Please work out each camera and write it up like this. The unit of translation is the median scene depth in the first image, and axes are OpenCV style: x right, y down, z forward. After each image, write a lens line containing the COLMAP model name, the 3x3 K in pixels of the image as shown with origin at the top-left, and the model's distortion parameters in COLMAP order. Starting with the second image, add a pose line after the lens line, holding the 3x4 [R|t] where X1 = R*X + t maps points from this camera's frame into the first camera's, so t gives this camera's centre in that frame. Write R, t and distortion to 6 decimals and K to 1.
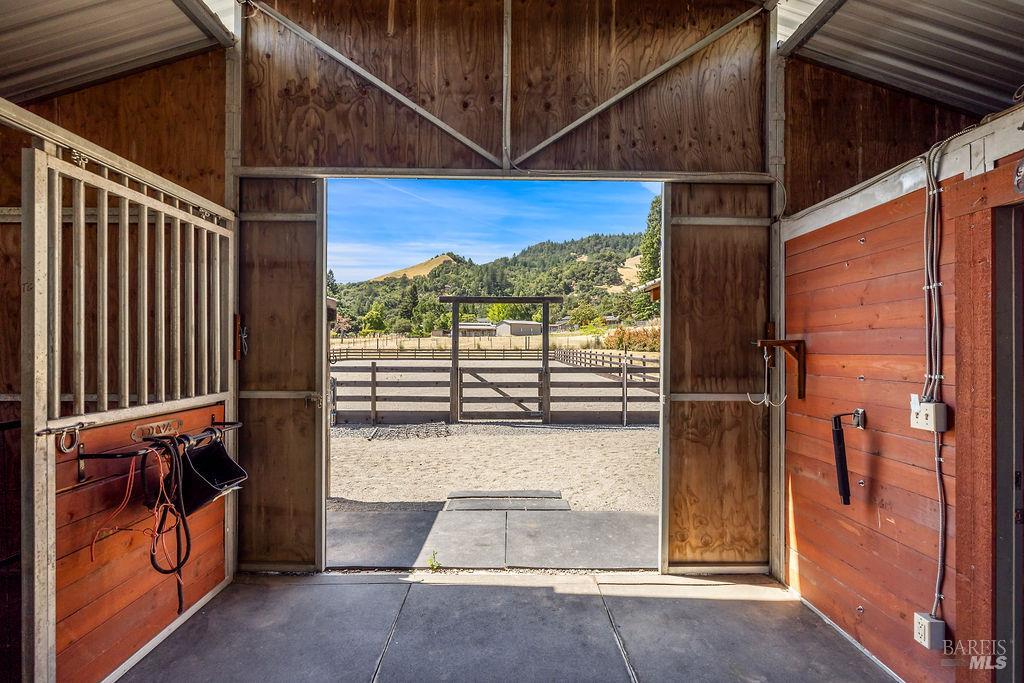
lens RADIAL K [[457.0, 0, 510.5], [0, 457.0, 346.2], [0, 0, 1]] dist [-0.003262, 0.000305]
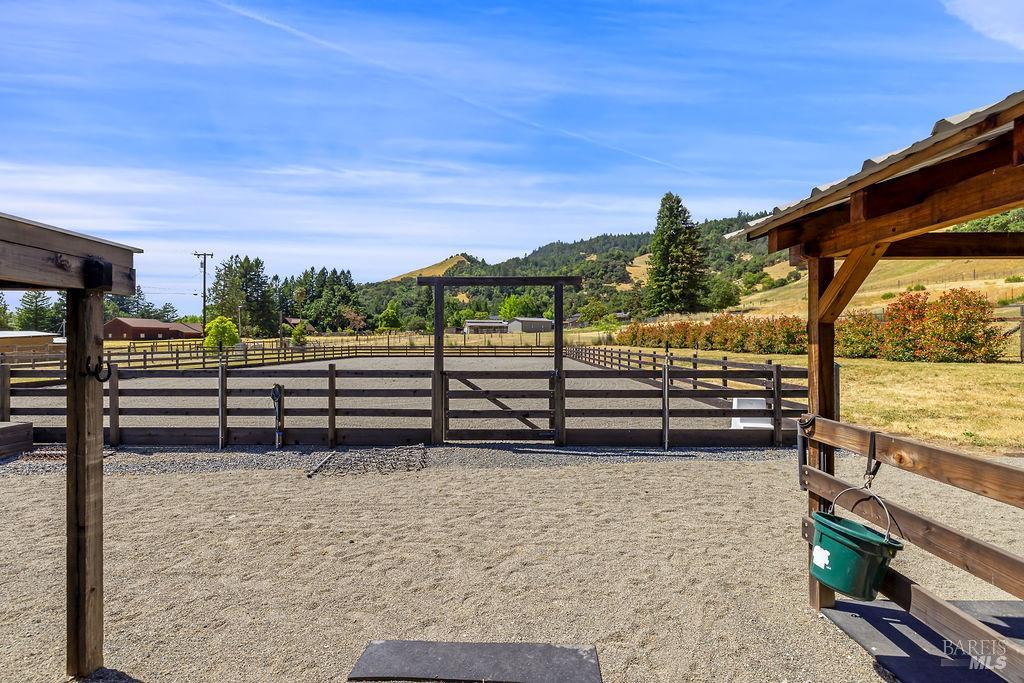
lens RADIAL K [[439.7, 0, 509.2], [0, 439.7, 340.4], [0, 0, 1]] dist [0.000073, 0.000115]
pose [[0.999538, -0.004082, -0.030116, 0.053926], [0.003915, 0.999977, -0.005607, 0.002175], [0.030138, 0.005487, 0.999531, 0.861713]]
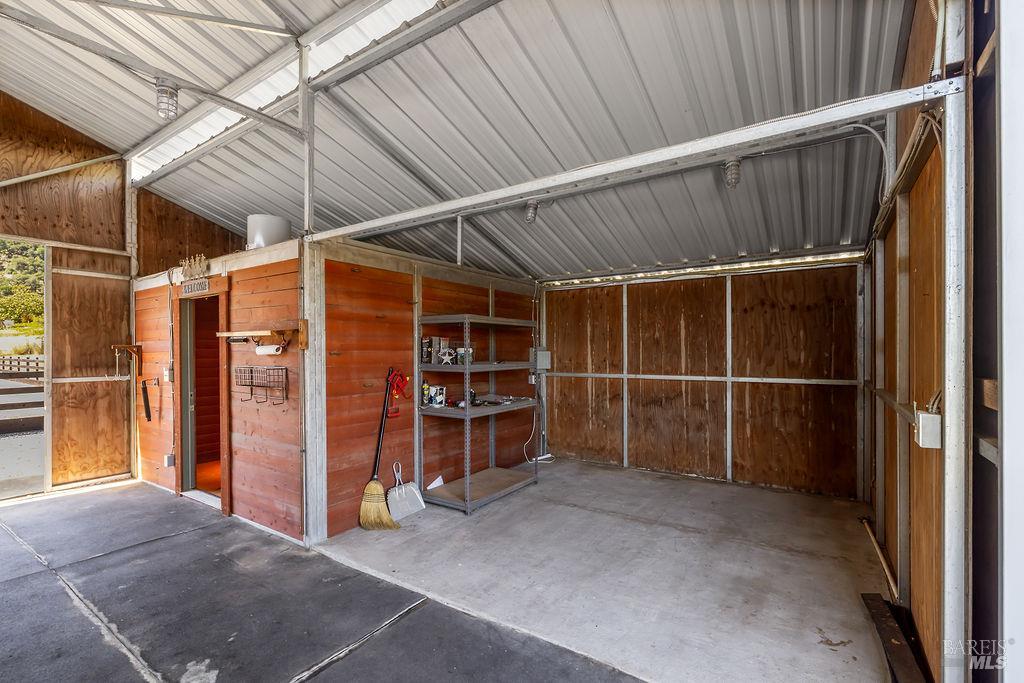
lens RADIAL K [[460.6, 0, 509.8], [0, 460.6, 350.2], [0, 0, 1]] dist [-0.001403, -0.000300]
pose [[0.566021, -0.007440, 0.824357, -0.067778], [0.006314, 0.999969, 0.004690, 0.007208], [-0.824367, 0.002550, 0.566050, -1.207501]]
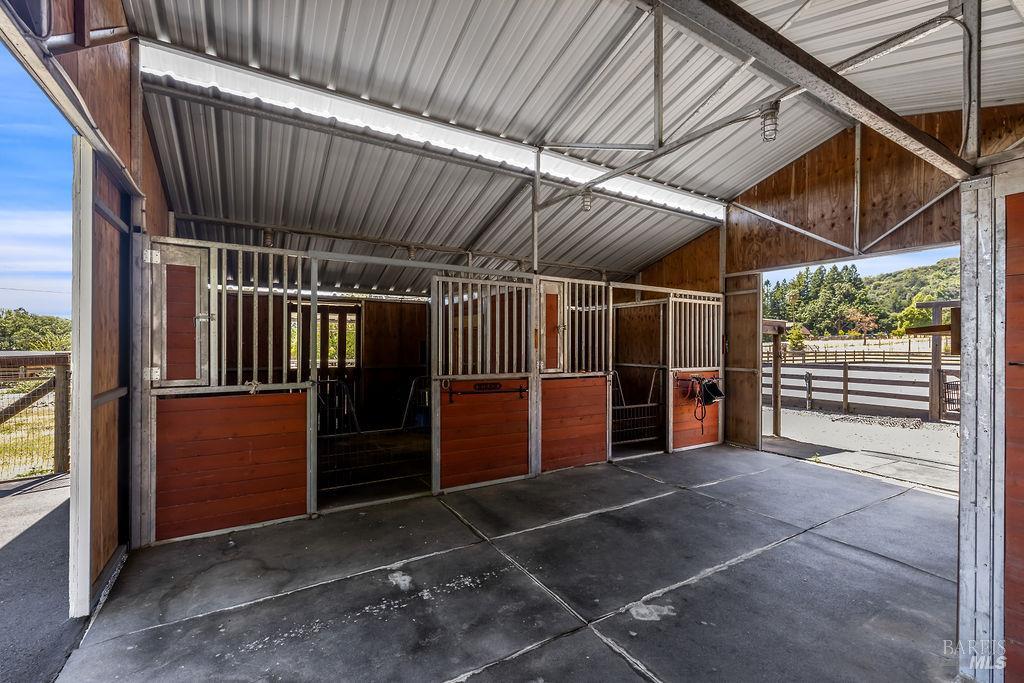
lens RADIAL K [[435.6, 0, 510.9], [0, 435.6, 345.6], [0, 0, 1]] dist [-0.000209, -0.000111]
pose [[0.501263, -0.001791, -0.865293, 0.794579], [-0.002895, 0.999989, -0.003747, -0.003630], [0.865290, 0.004384, 0.501252, -1.082734]]
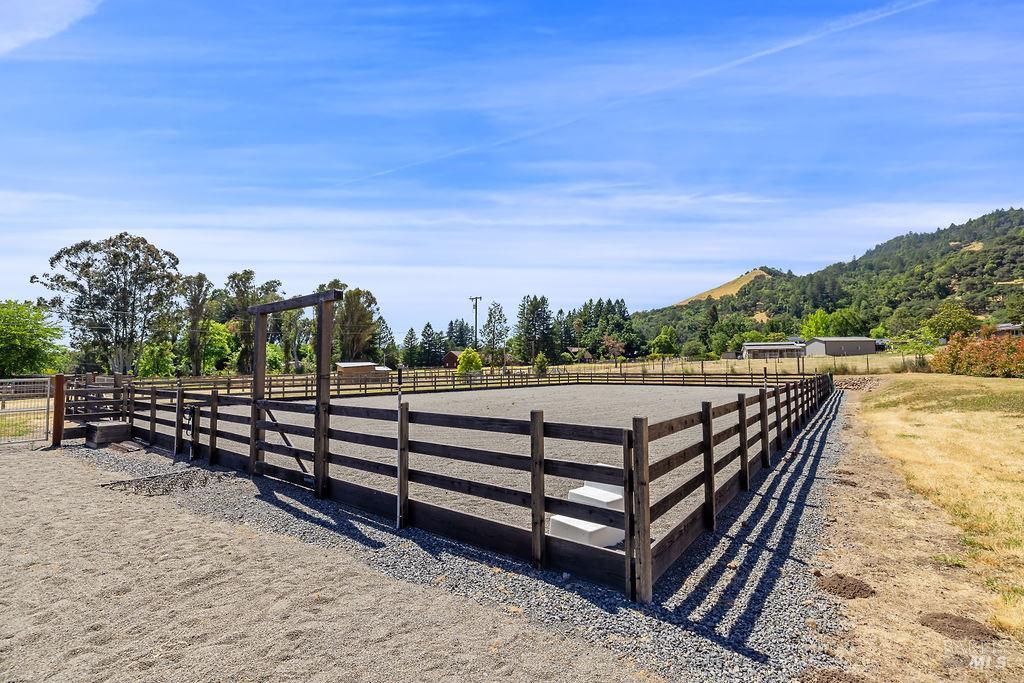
lens RADIAL K [[439.7, 0, 509.2], [0, 439.7, 340.4], [0, 0, 1]] dist [0.000073, 0.000115]
pose [[0.785058, -0.046574, -0.617669, 1.988500], [0.004959, 0.997610, -0.068920, 0.009670], [0.619403, 0.051043, 0.783412, 2.153706]]
